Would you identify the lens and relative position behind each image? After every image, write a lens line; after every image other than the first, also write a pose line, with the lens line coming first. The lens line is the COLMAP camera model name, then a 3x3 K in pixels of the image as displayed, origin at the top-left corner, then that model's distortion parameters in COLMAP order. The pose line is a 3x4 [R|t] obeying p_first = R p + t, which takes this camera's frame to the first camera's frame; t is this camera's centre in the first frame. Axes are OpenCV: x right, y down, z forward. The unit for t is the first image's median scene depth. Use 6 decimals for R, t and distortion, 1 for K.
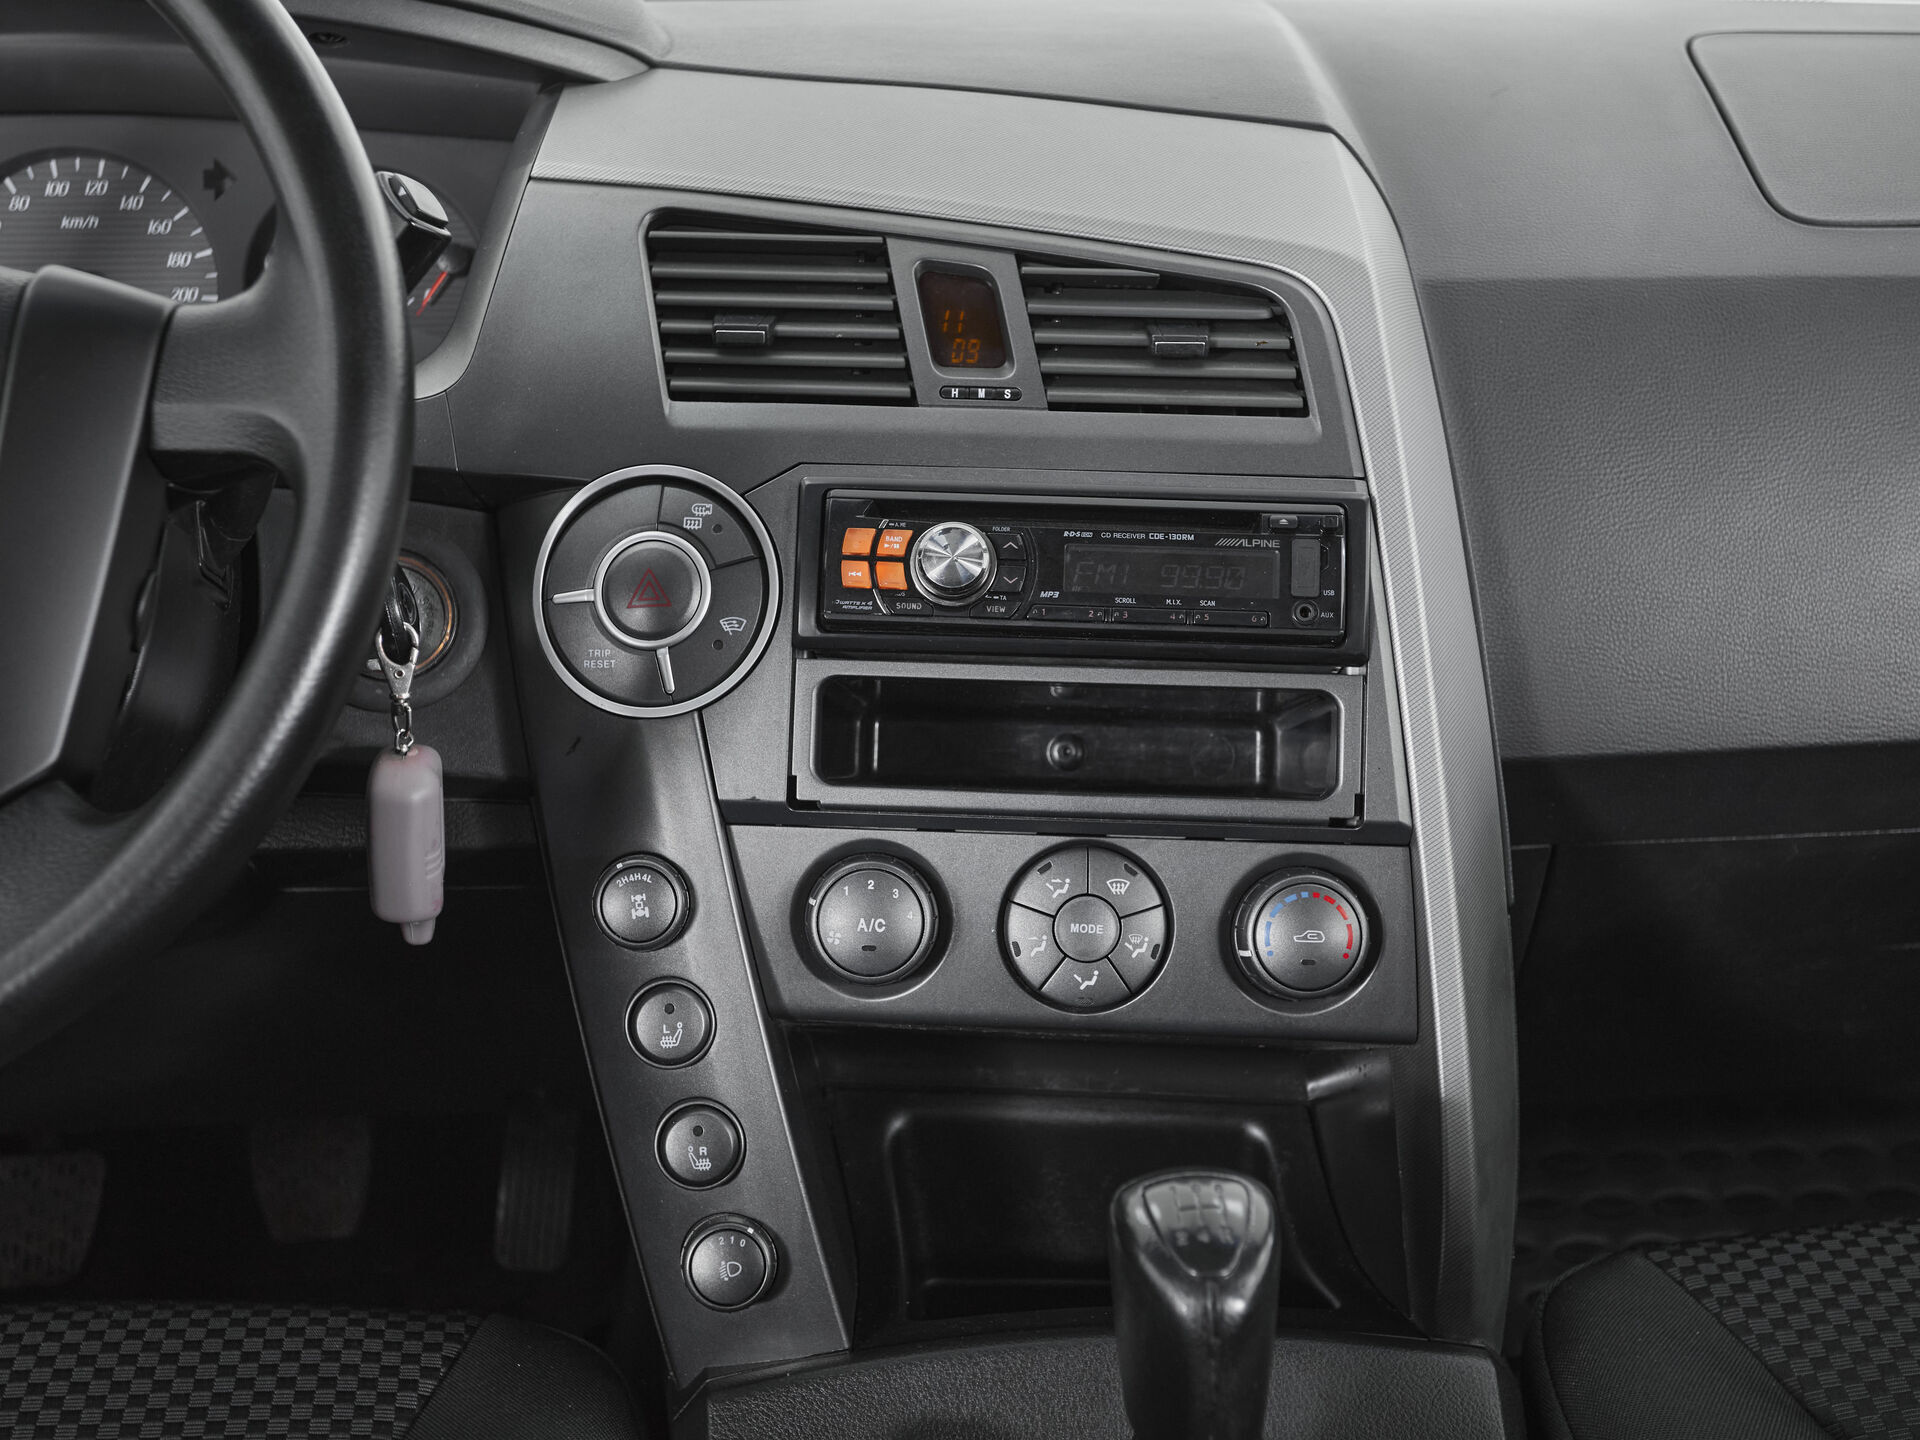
lens RADIAL K [[2412.8, 0, 924.0], [0, 2412.8, 712.1], [0, 0, 1]] dist [0.029080, 0.000000]
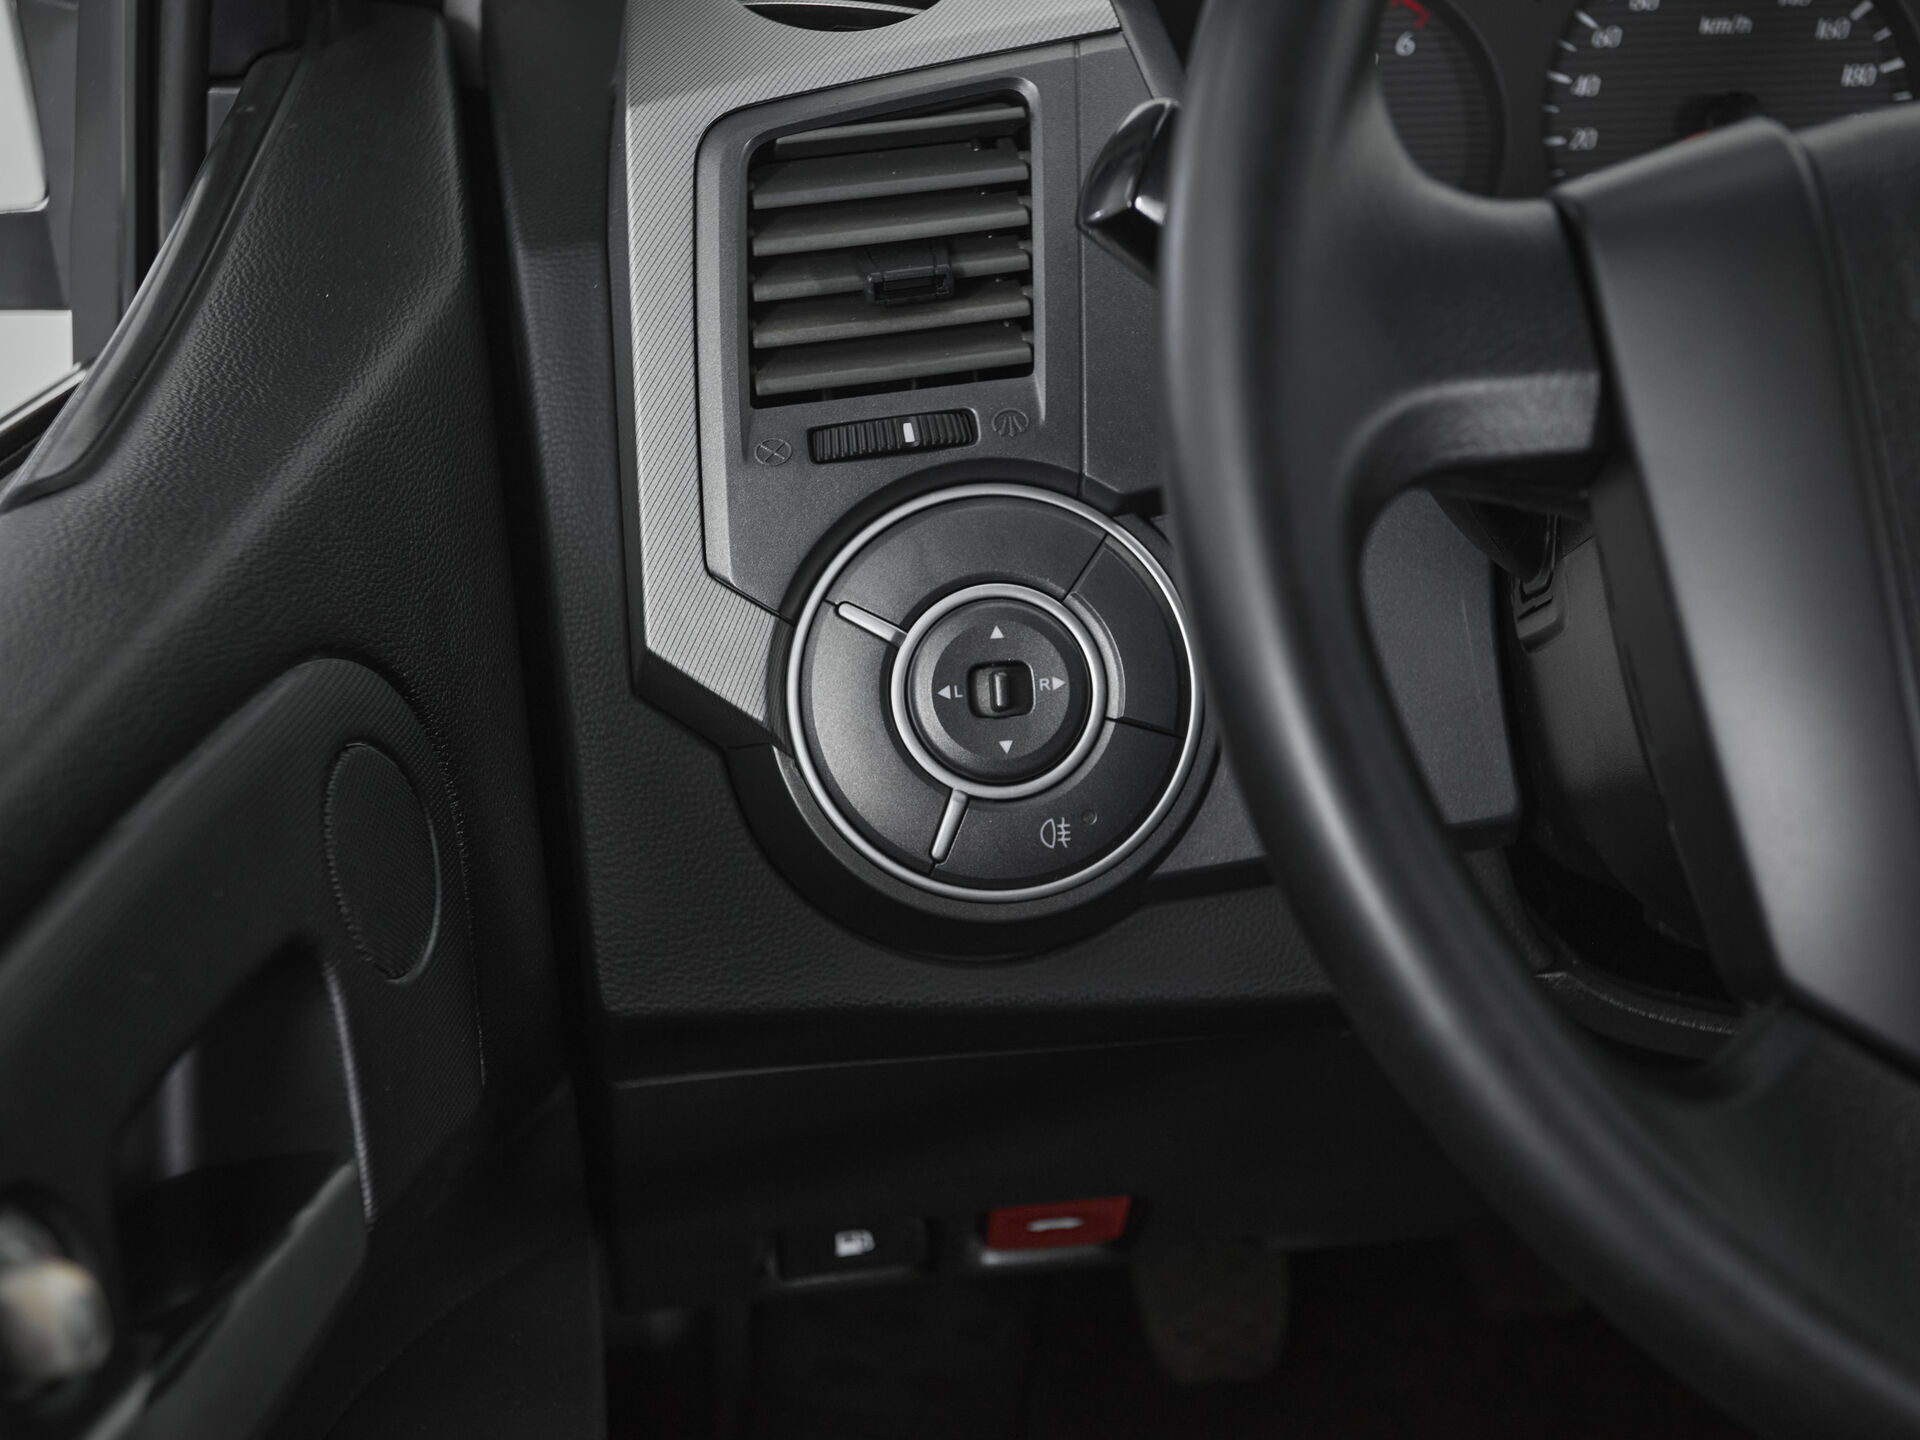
lens RADIAL K [[2412.8, 0, 977.4], [0, 2412.8, 723.0], [0, 0, 1]] dist [0.029080, 0.000000]
pose [[0.999600, -0.016869, 0.022721, -0.706597], [0.015146, 0.997144, 0.073996, -0.063292], [-0.023904, -0.073622, 0.997000, 0.330730]]
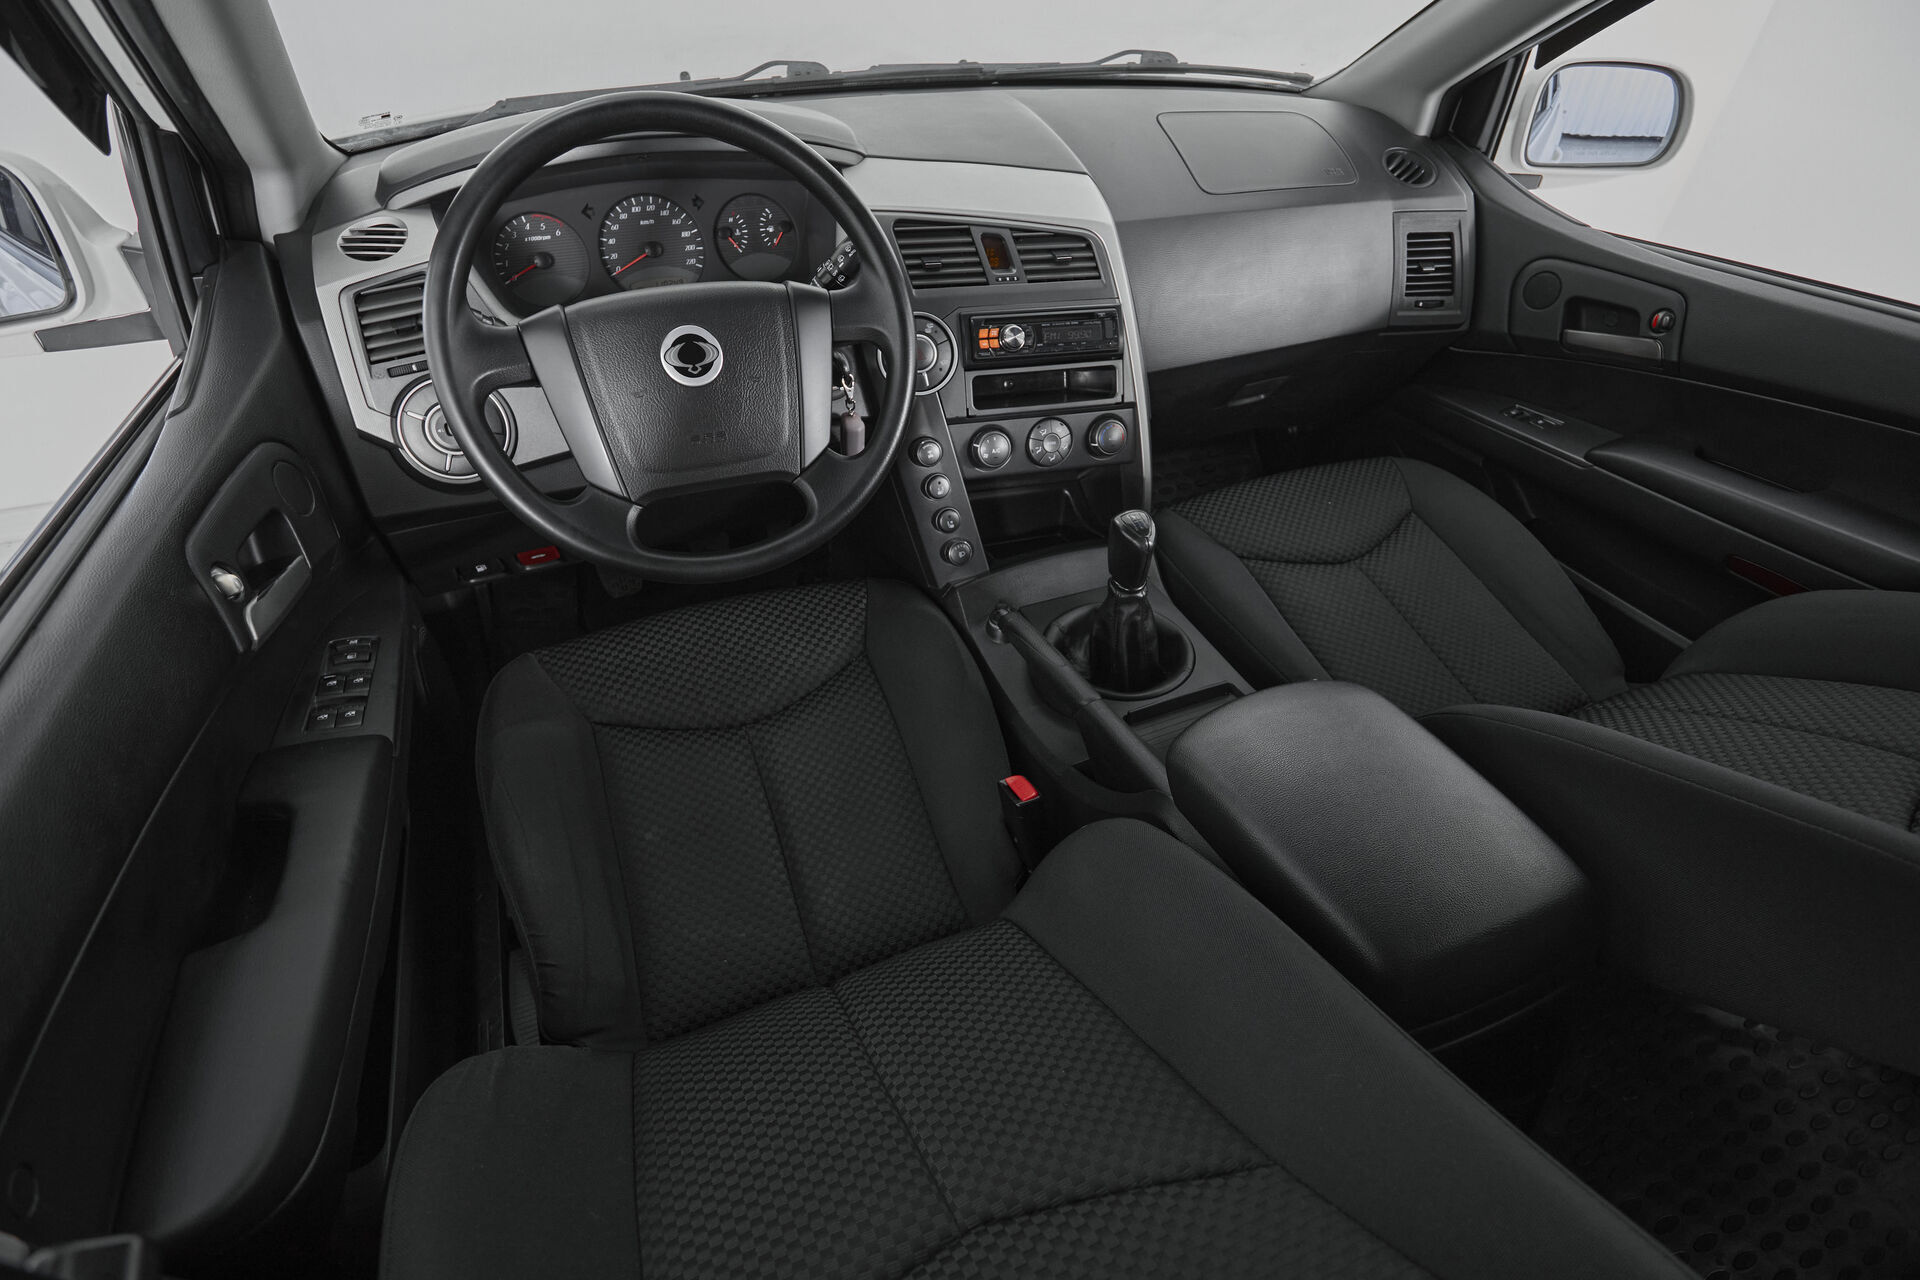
lens RADIAL K [[944.3, 0, 964.0], [0, 944.3, 644.2], [0, 0, 1]] dist [-0.009507, 0.001193]
pose [[0.943685, -0.186713, 0.273125, -0.468089], [0.077023, 0.926837, 0.367478, -0.148332], [-0.321755, -0.325747, 0.889023, -0.256373]]
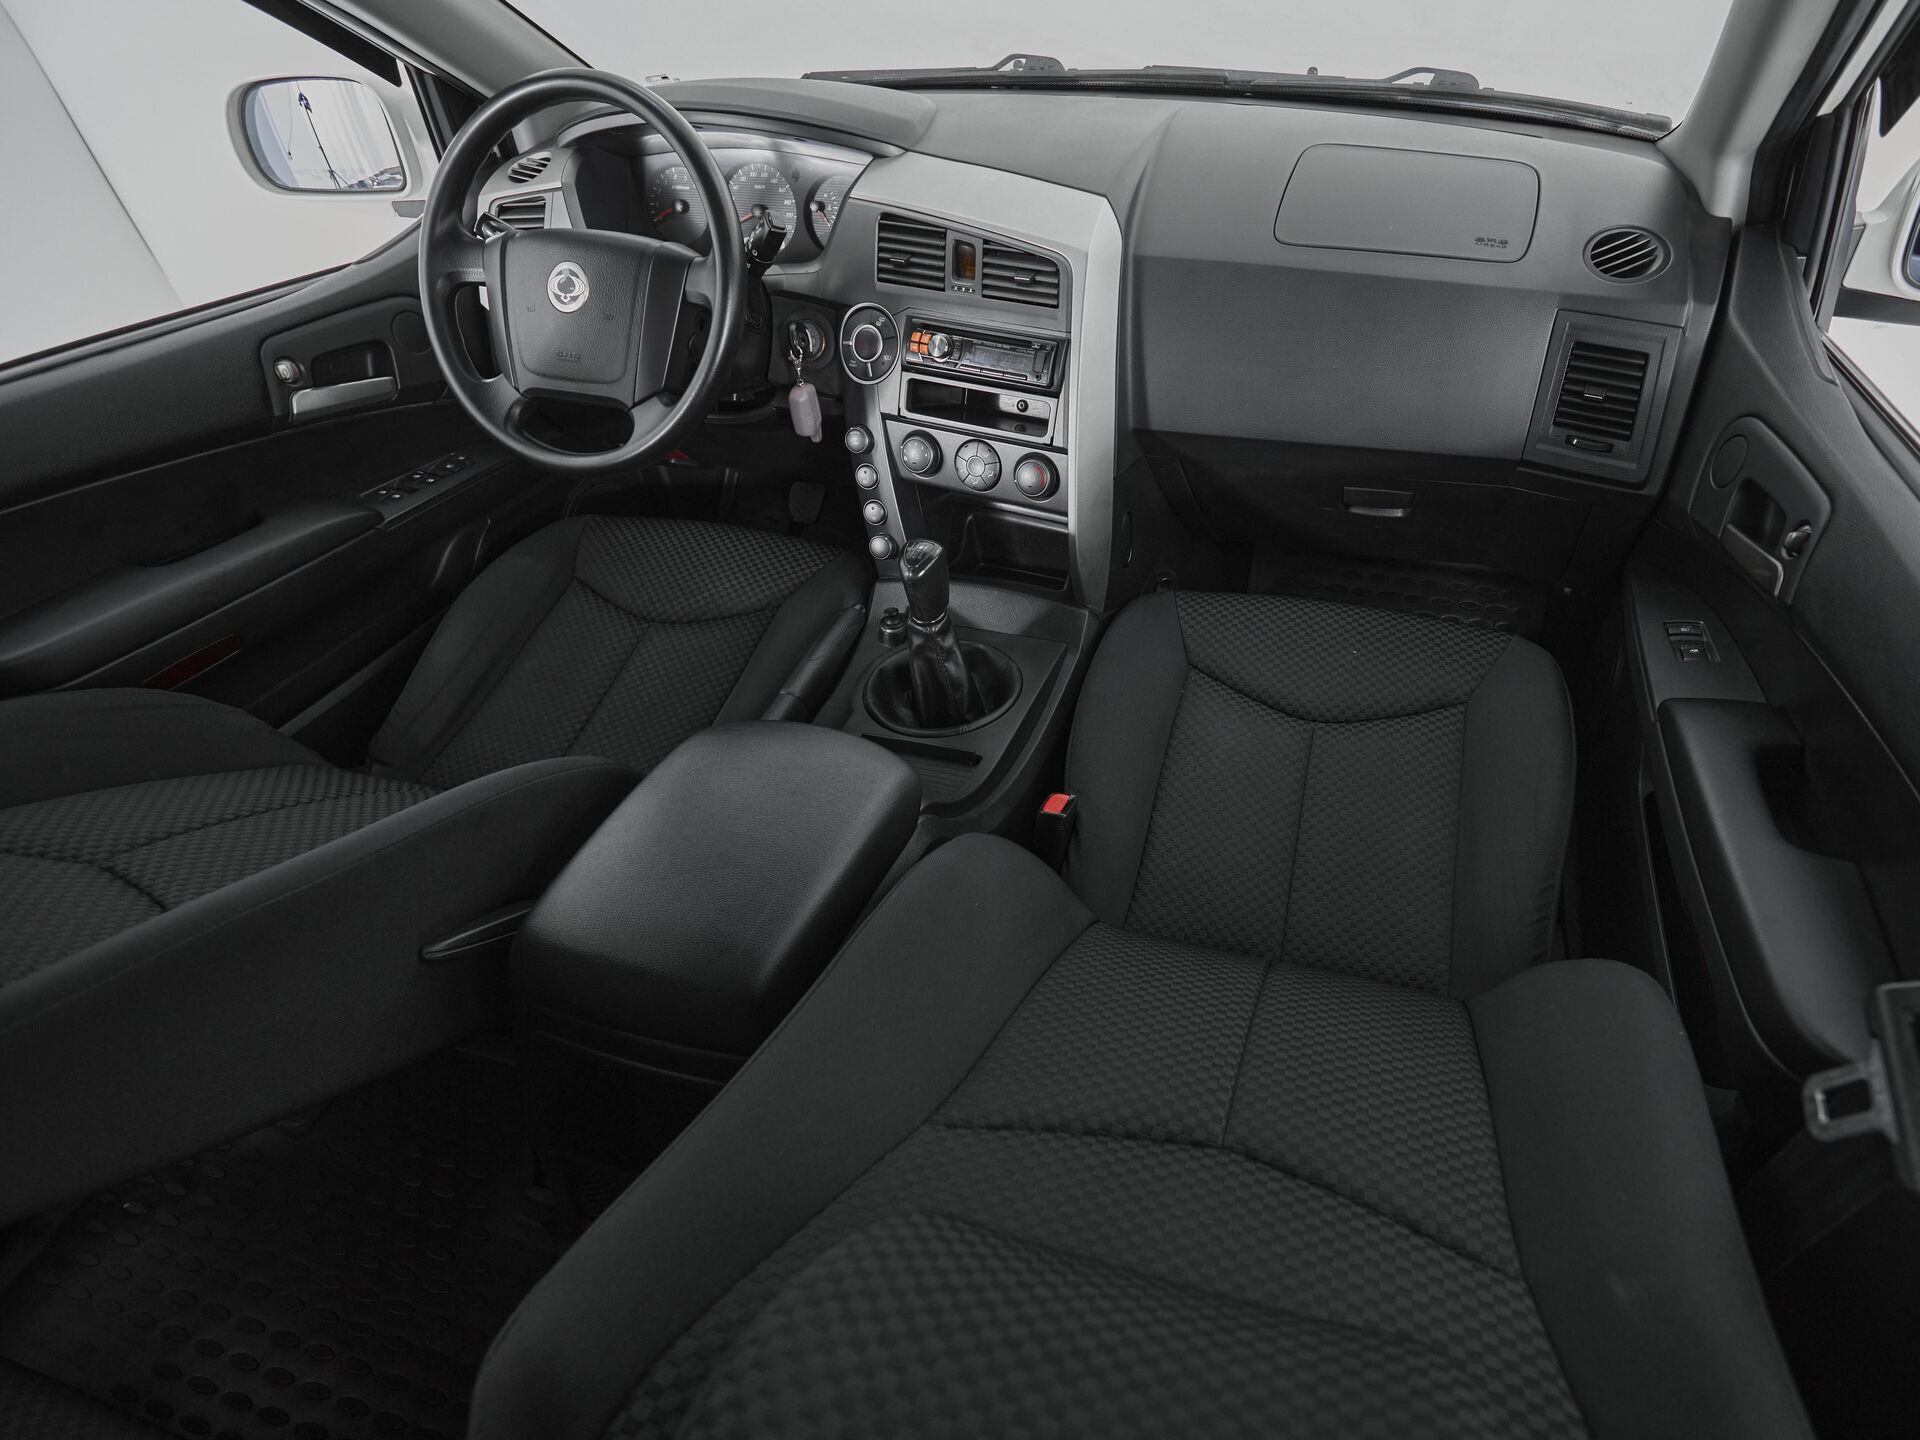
lens RADIAL K [[1069.5, 0, 1091.1], [0, 1069.5, 730.2], [0, 0, 1]] dist [-0.003776, -0.000588]
pose [[0.941705, 0.211208, -0.261882, 0.674432], [-0.097279, 0.916082, 0.389013, -0.165074], [0.322068, -0.340860, 0.883225, -0.380590]]
